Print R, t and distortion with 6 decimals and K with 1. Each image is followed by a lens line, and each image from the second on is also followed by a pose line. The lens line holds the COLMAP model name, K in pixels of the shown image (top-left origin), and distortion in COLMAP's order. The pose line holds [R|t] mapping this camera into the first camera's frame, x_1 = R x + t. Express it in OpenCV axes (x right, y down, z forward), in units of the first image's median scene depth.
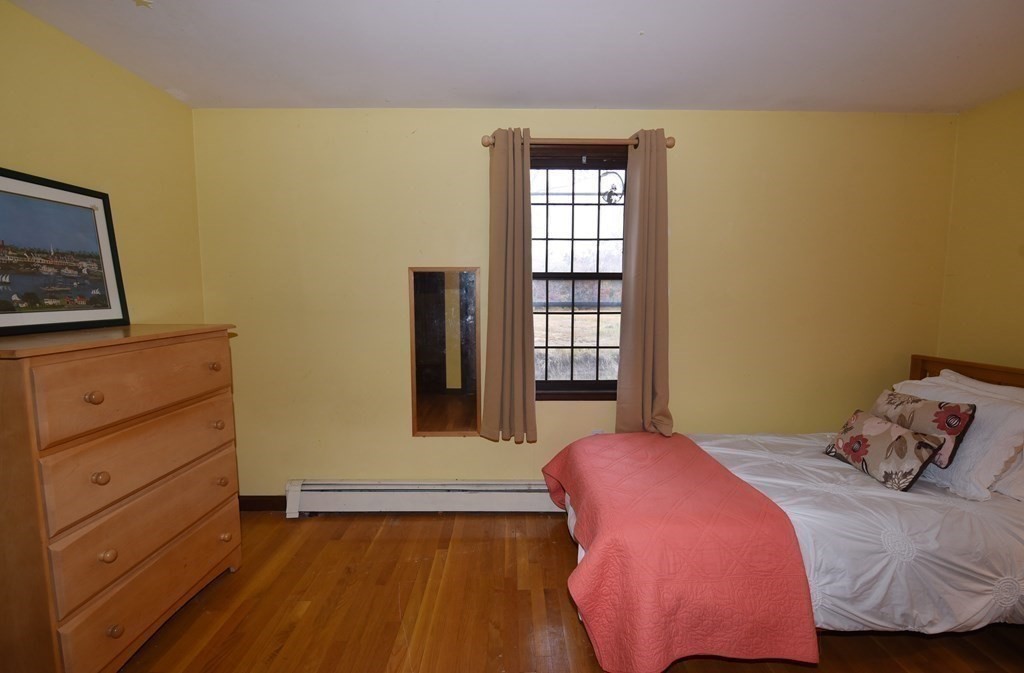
lens RADIAL K [[446.2, 0, 512.0], [0, 446.2, 336.5], [0, 0, 1]] dist [-0.001261, -0.006938]
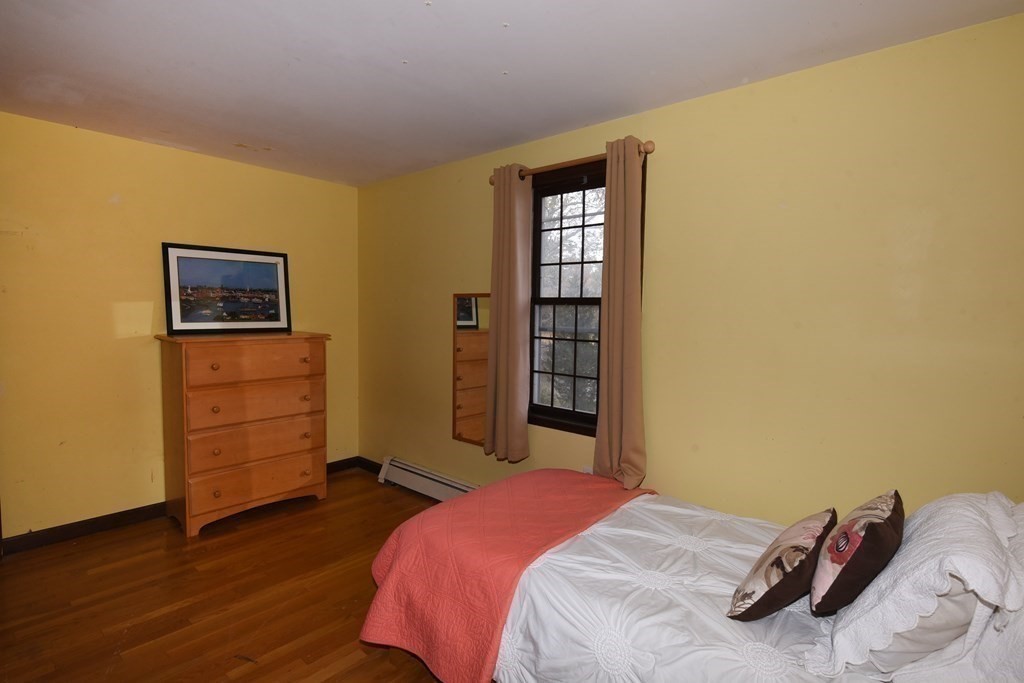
lens RADIAL K [[510.9, 0, 515.5], [0, 510.9, 344.3], [0, 0, 1]] dist [-0.001752, -0.000461]
pose [[0.745455, 0.056242, -0.664179, 0.889399], [-0.079810, 0.996797, -0.005168, -0.030732], [0.661761, 0.056860, 0.747556, 0.115412]]
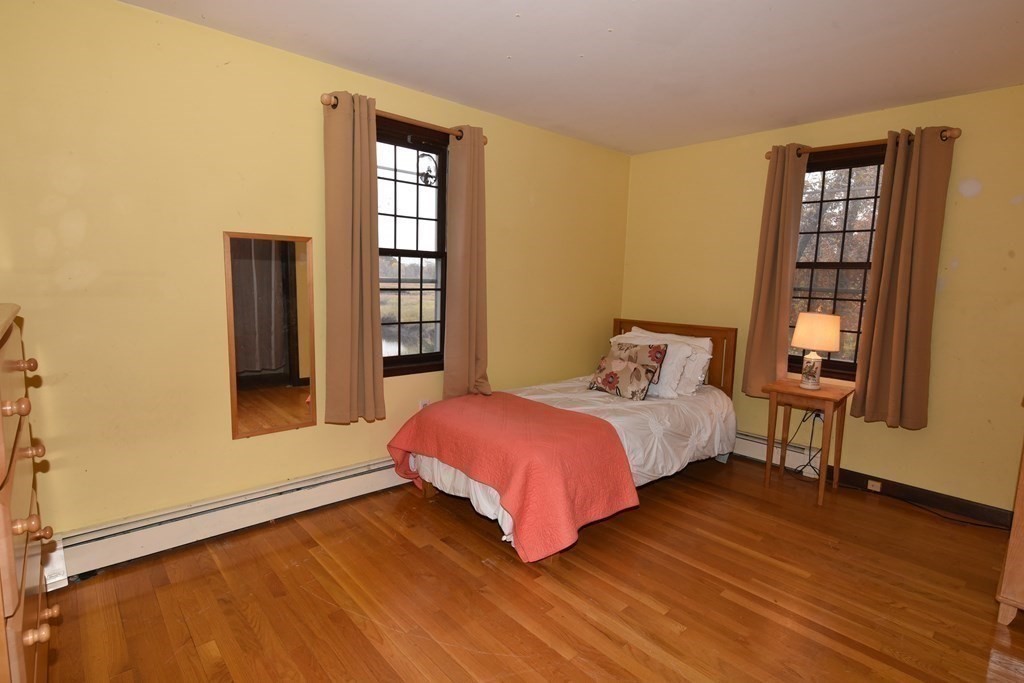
lens RADIAL K [[510.9, 0, 515.5], [0, 510.9, 344.3], [0, 0, 1]] dist [-0.001752, -0.000461]
pose [[0.743143, -0.068364, 0.665631, -0.519049], [0.035938, 0.997409, 0.062317, 0.010372], [-0.668166, -0.022389, 0.743675, -0.047526]]
